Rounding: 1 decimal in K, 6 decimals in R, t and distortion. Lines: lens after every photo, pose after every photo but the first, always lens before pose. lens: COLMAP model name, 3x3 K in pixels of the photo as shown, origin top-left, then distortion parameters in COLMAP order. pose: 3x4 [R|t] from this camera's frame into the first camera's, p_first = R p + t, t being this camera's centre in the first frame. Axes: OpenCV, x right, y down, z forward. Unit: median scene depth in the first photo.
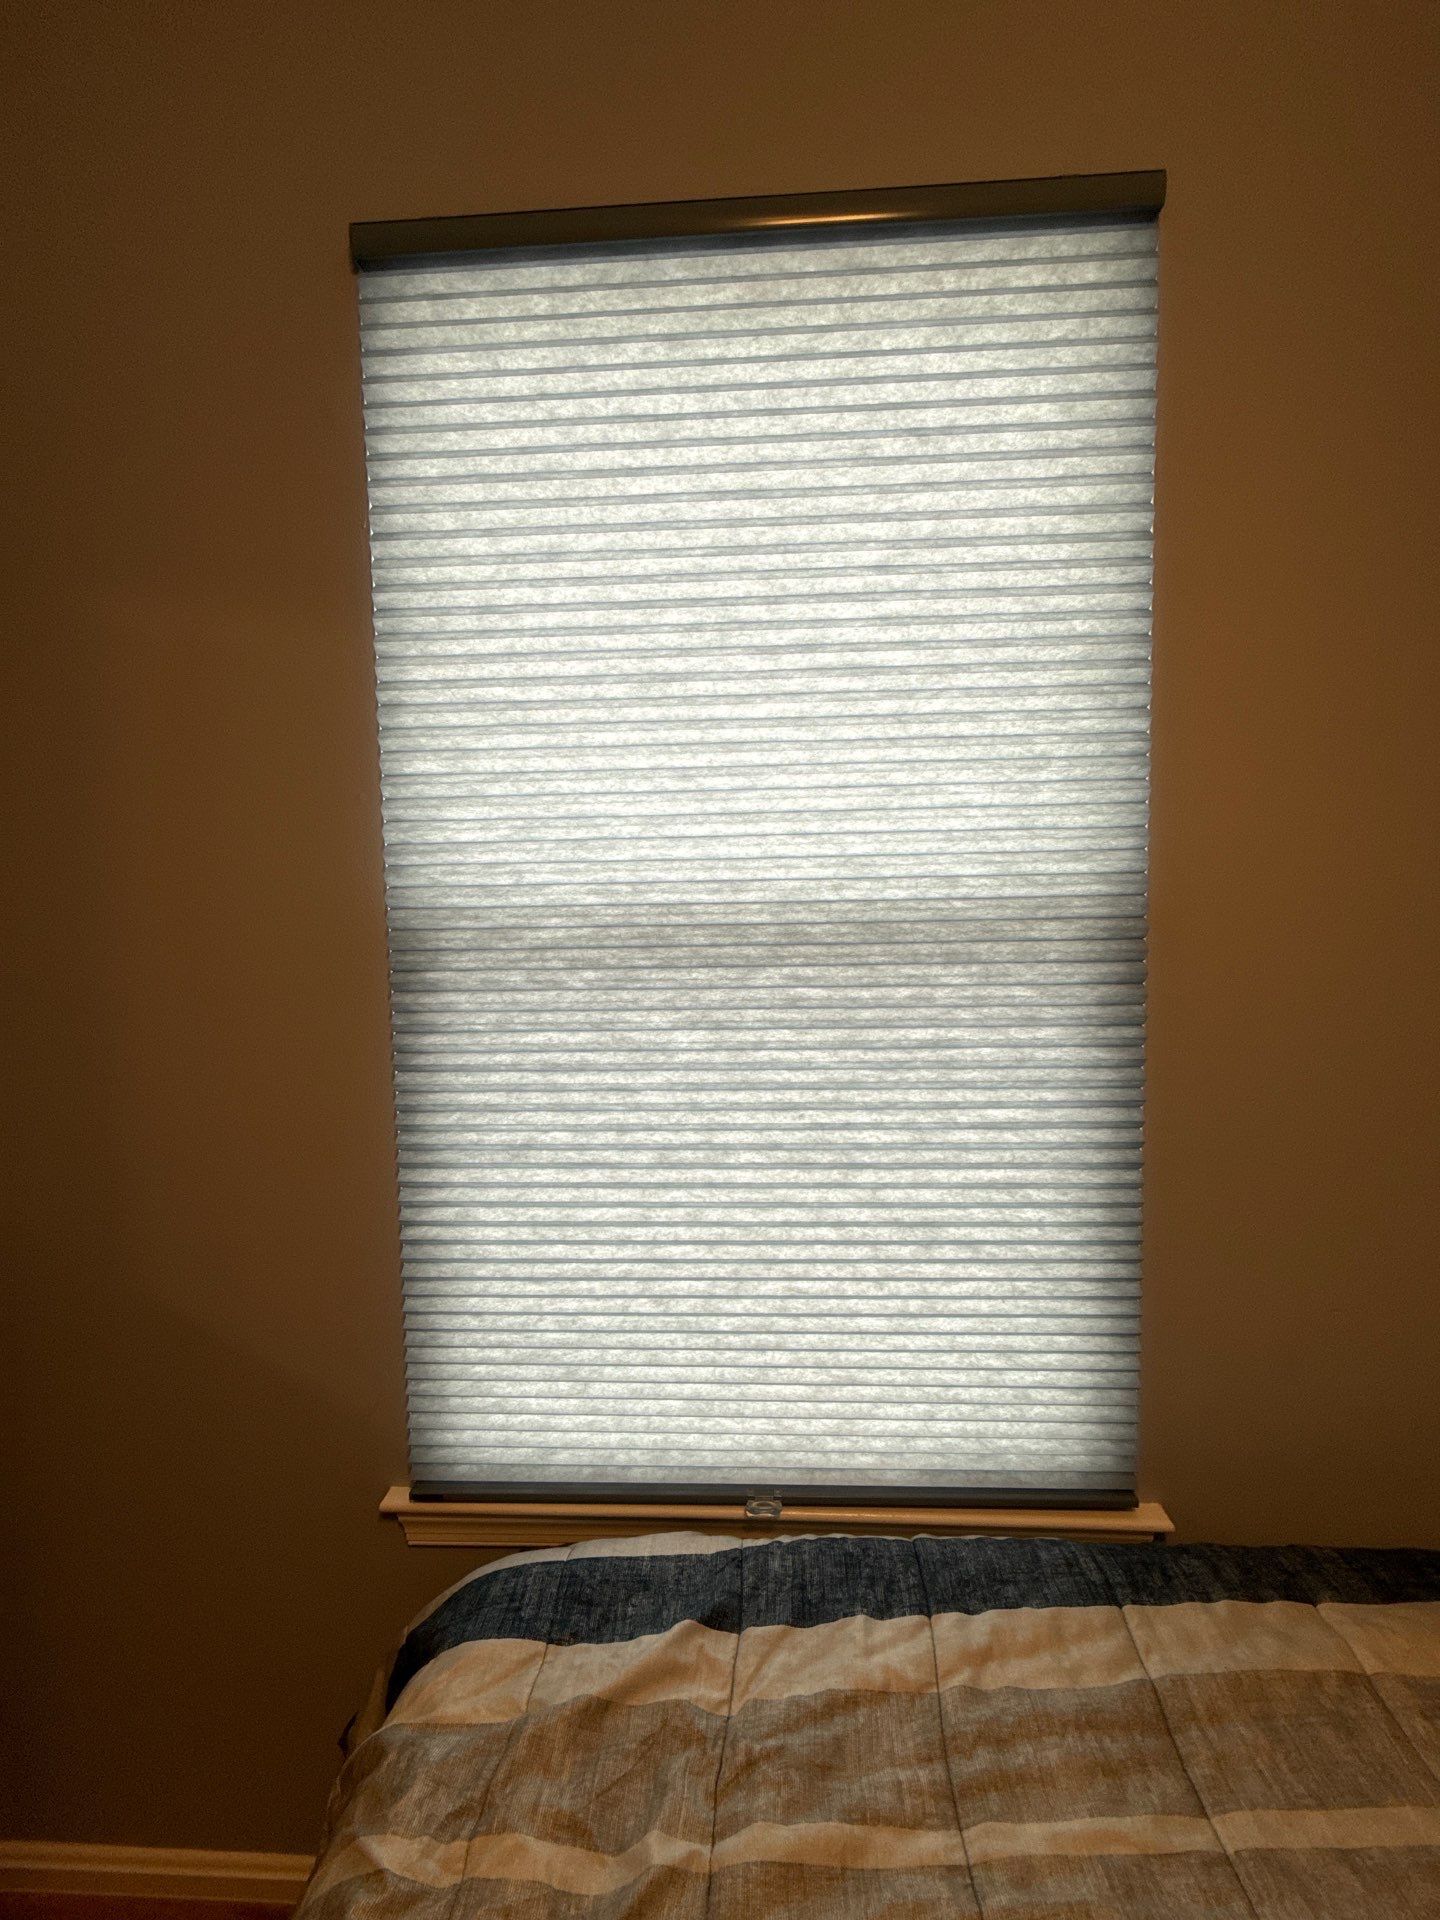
lens RADIAL K [[1151.6, 0, 720.0], [0, 1151.6, 960.0], [0, 0, 1]] dist [0.069878, -0.051120]
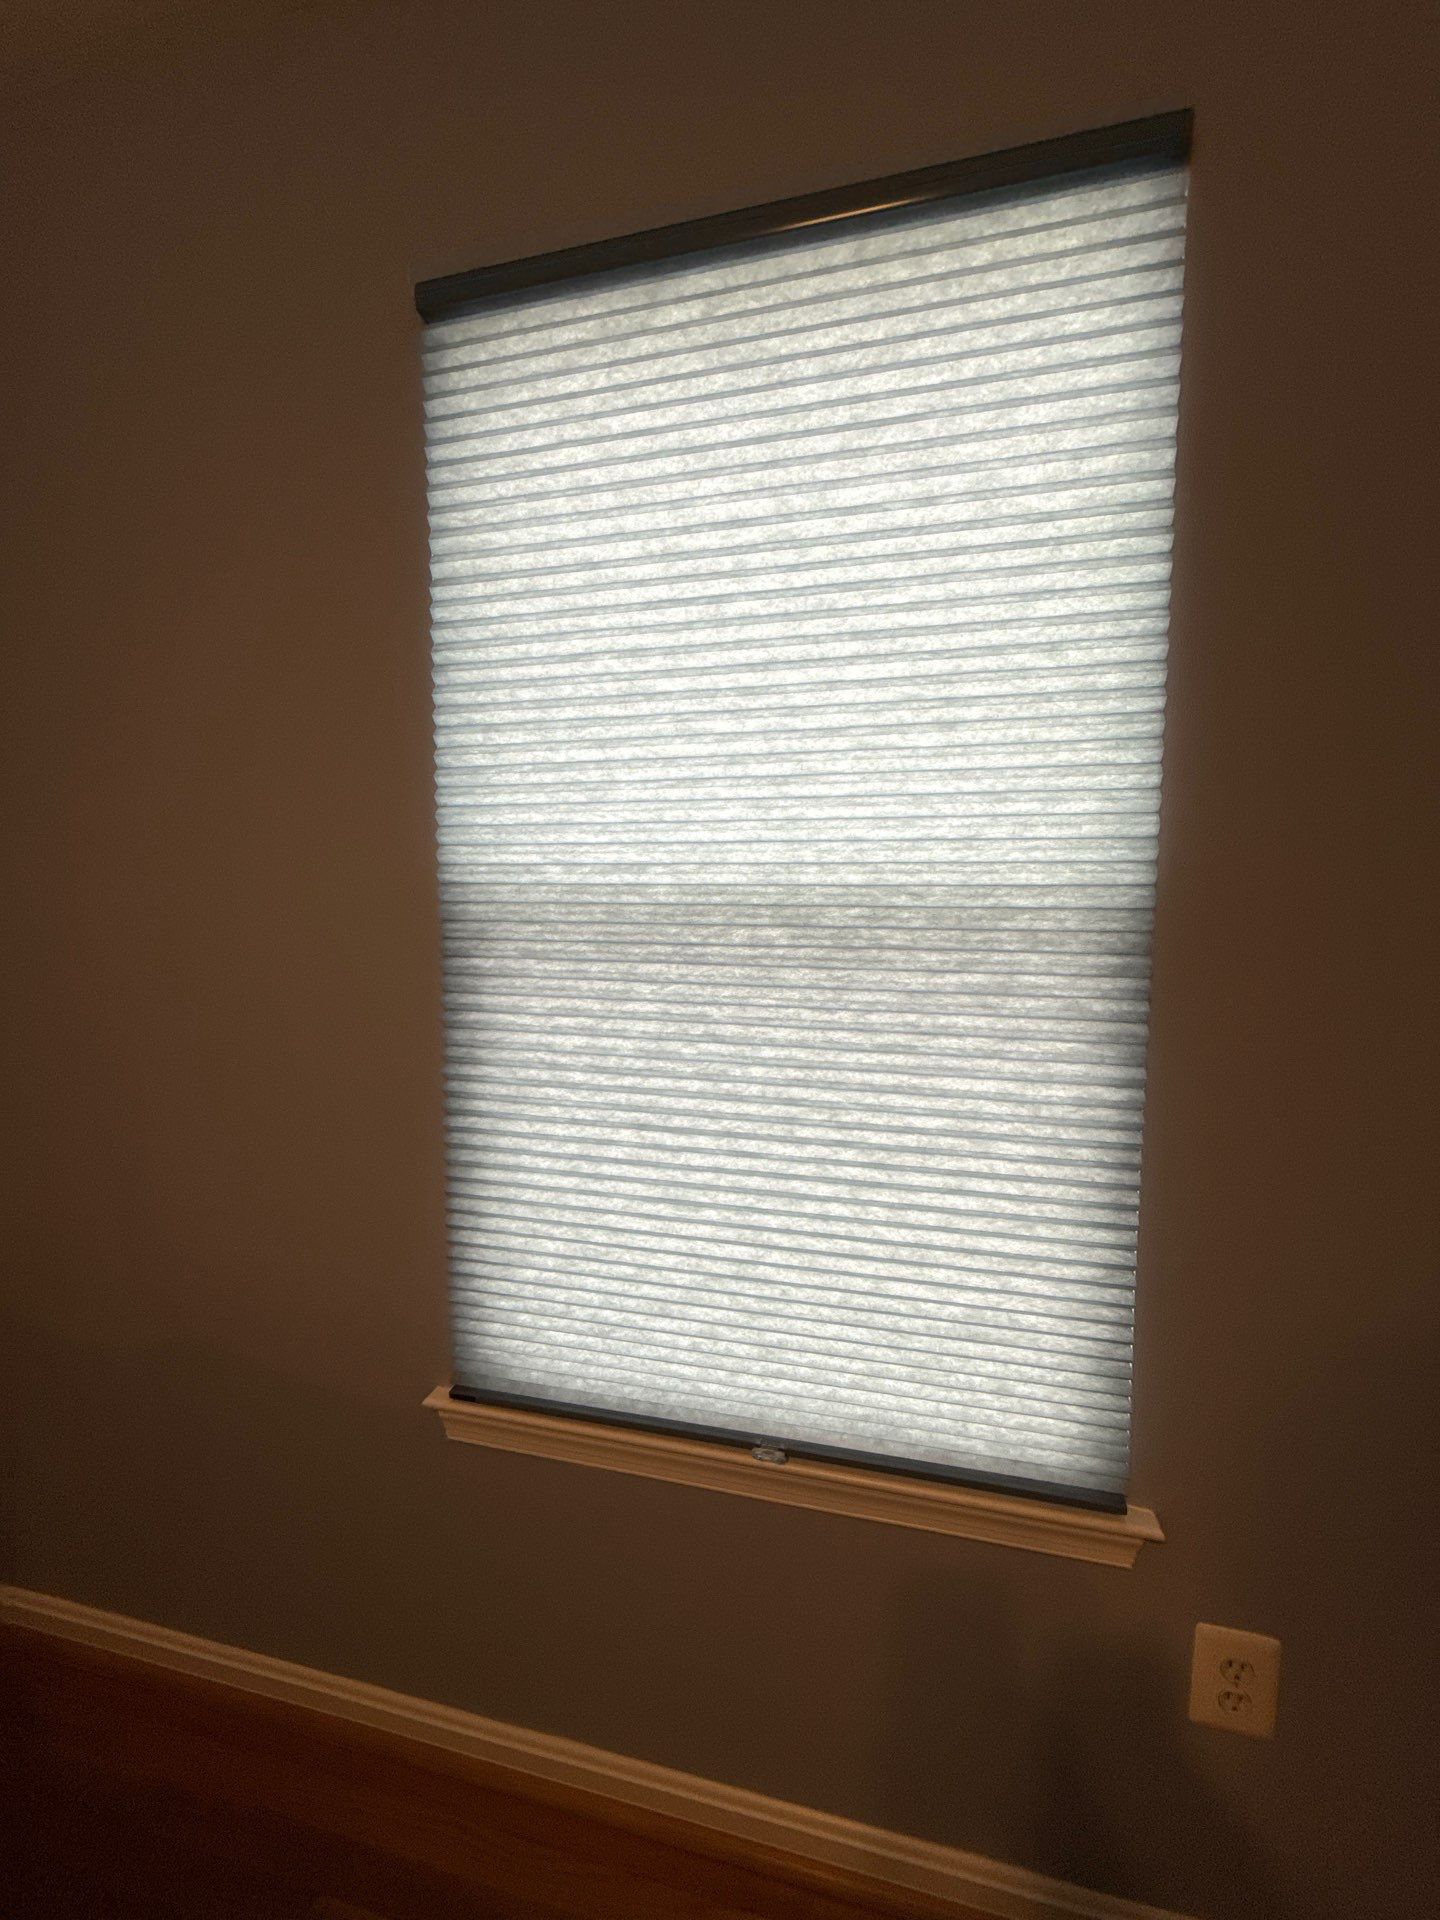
lens RADIAL K [[1151.6, 0, 720.0], [0, 1151.6, 960.0], [0, 0, 1]] dist [0.069878, -0.051120]
pose [[0.960157, 0.032209, -0.277598, 0.293126], [-0.026765, 0.999368, 0.023379, -0.004525], [0.278176, -0.015018, 0.960413, -0.018288]]
